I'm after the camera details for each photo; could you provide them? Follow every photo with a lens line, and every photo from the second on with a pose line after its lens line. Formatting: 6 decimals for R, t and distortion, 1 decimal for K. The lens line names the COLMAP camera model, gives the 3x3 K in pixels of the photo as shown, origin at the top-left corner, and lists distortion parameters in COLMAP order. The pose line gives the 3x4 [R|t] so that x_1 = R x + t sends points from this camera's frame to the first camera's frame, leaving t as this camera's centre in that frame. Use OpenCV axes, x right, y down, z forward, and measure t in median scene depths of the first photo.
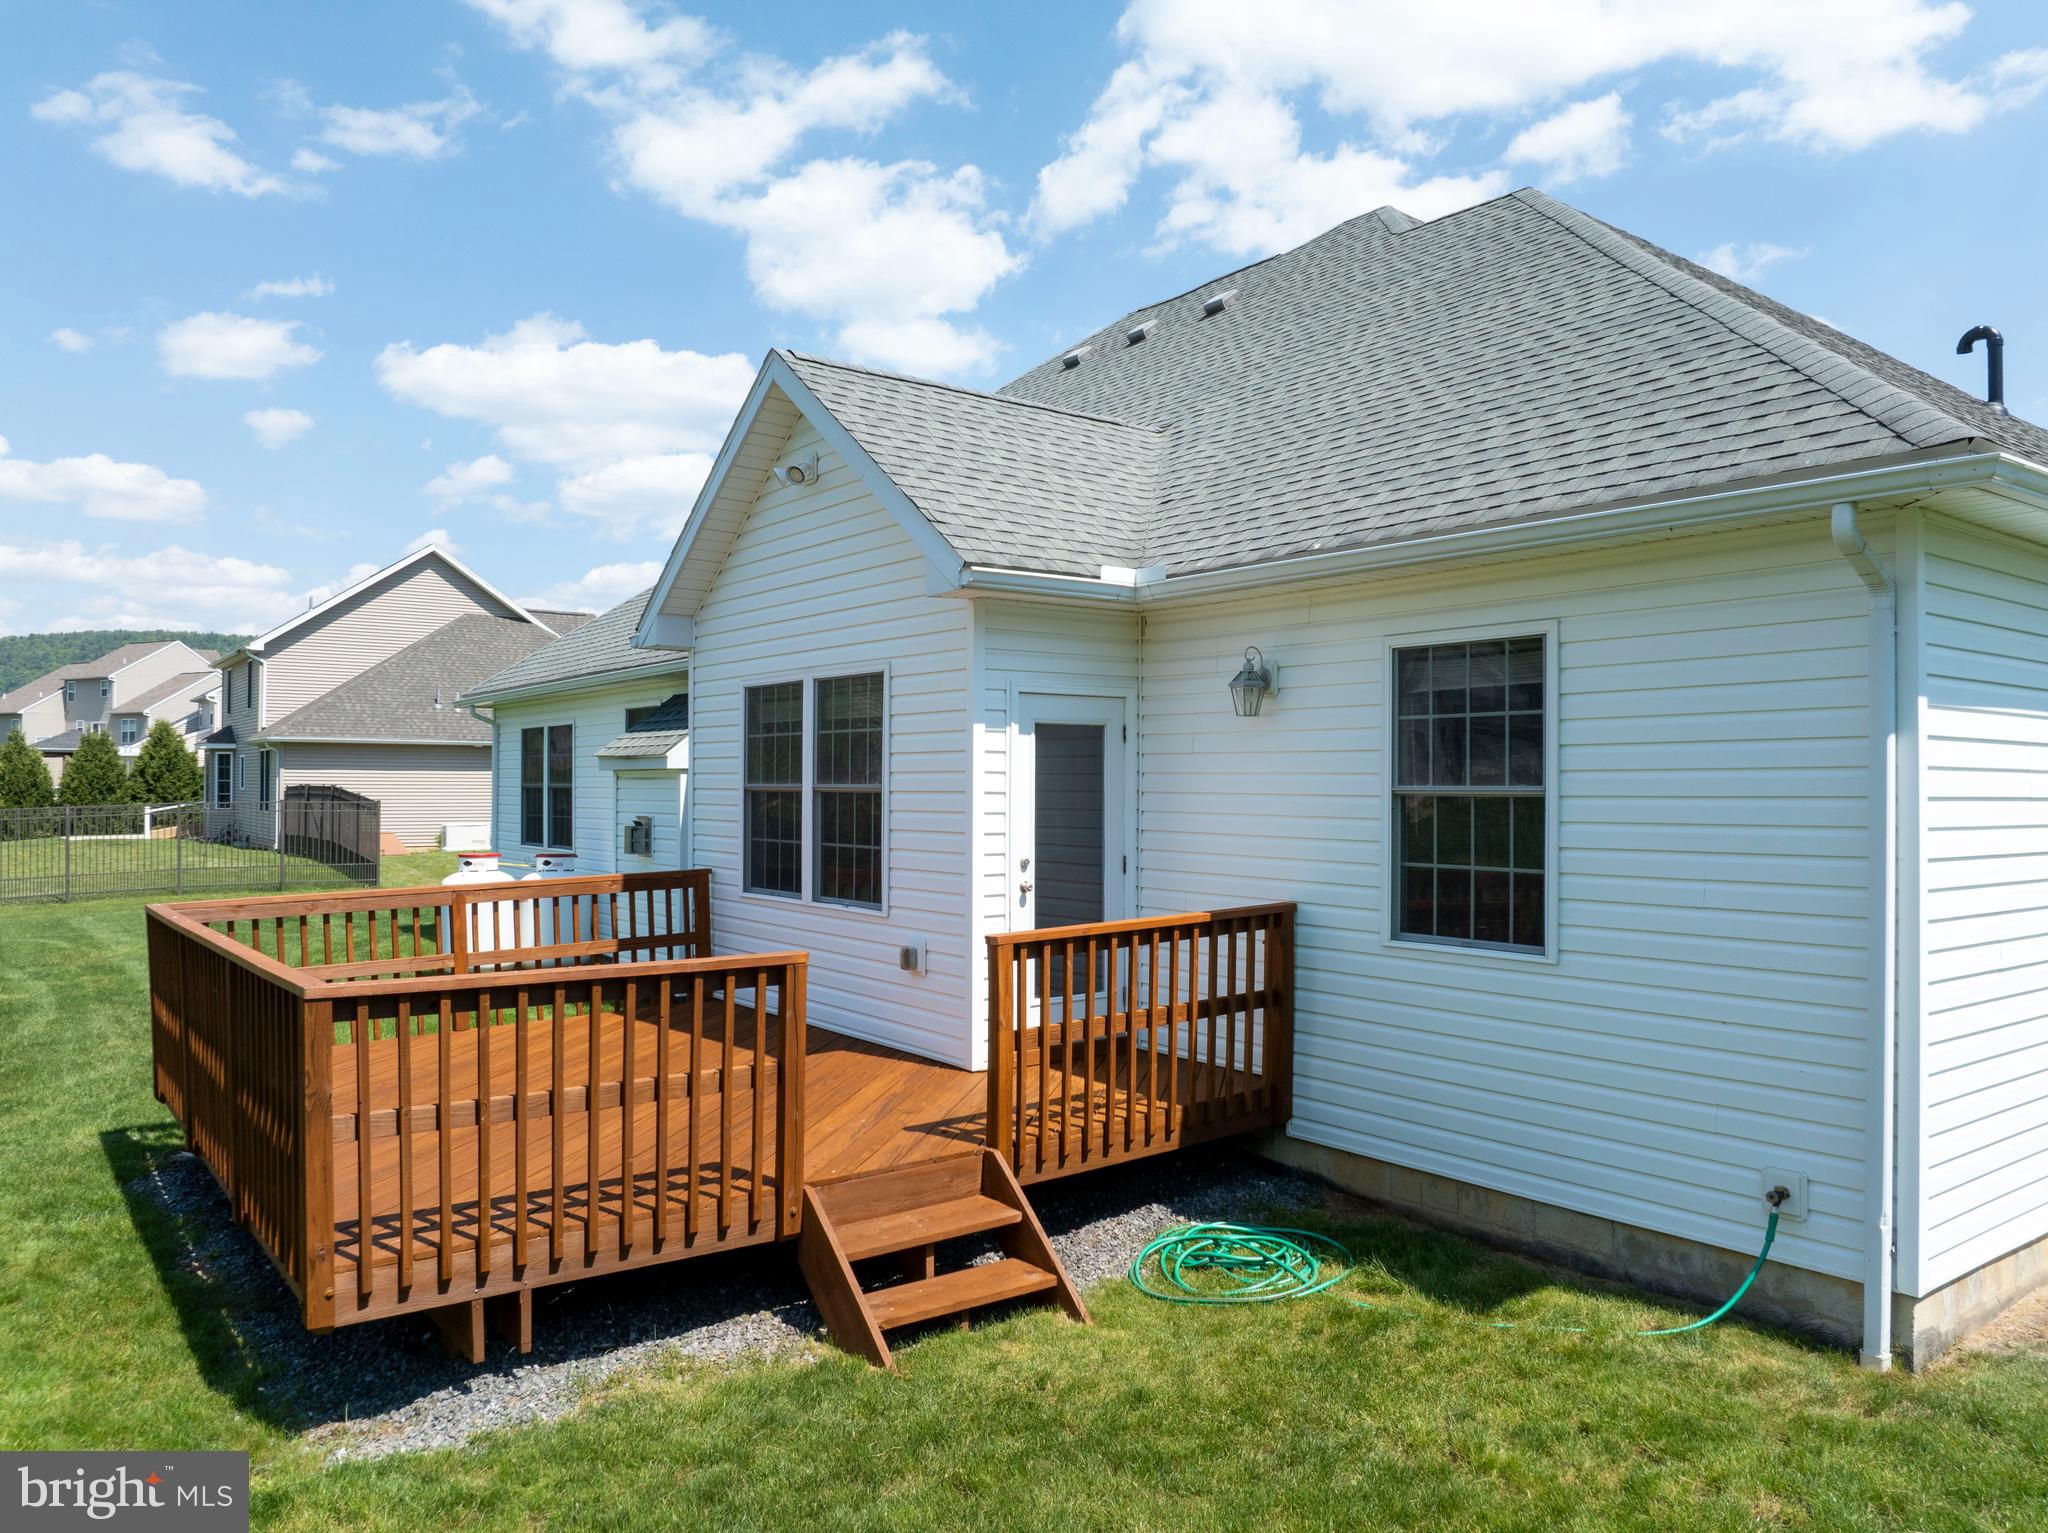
lens RADIAL K [[1435.9, 0, 1024.0], [0, 1435.9, 766.5], [0, 0, 1]] dist [-0.015072, -0.042645]
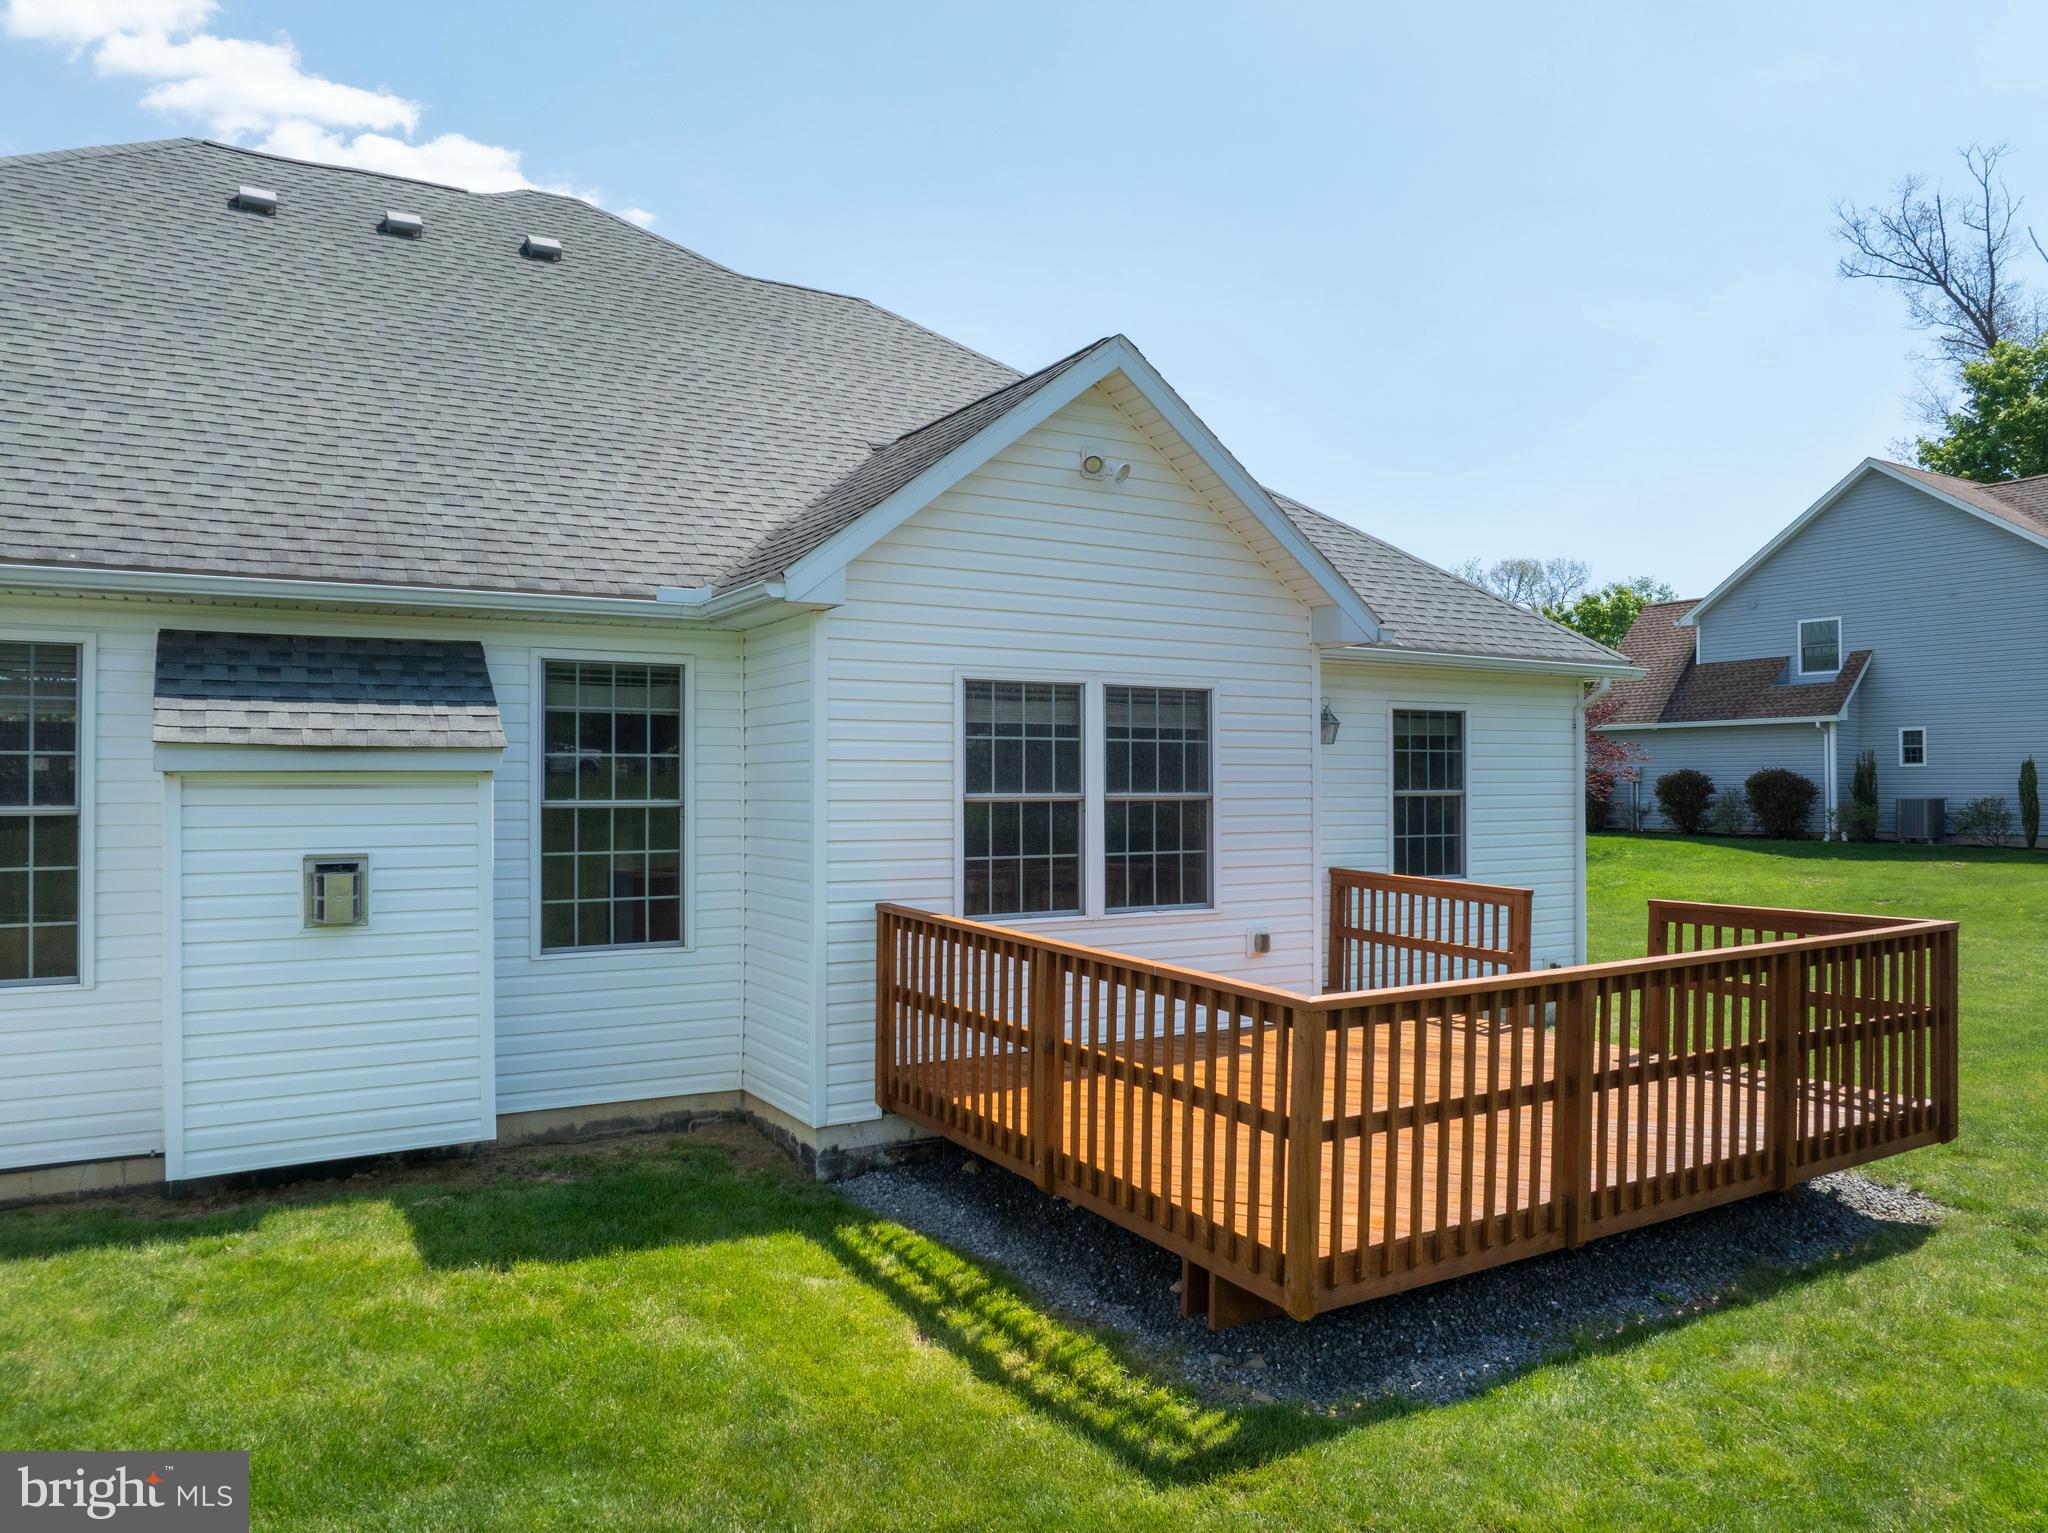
lens RADIAL K [[1435.9, 0, 1024.0], [0, 1435.9, 766.5], [0, 0, 1]] dist [-0.015072, -0.042645]
pose [[0.093652, 0.013837, 0.995509, -1.120005], [-0.002342, 0.999904, -0.013678, 0.007631], [-0.995602, -0.001051, 0.093675, 0.970806]]
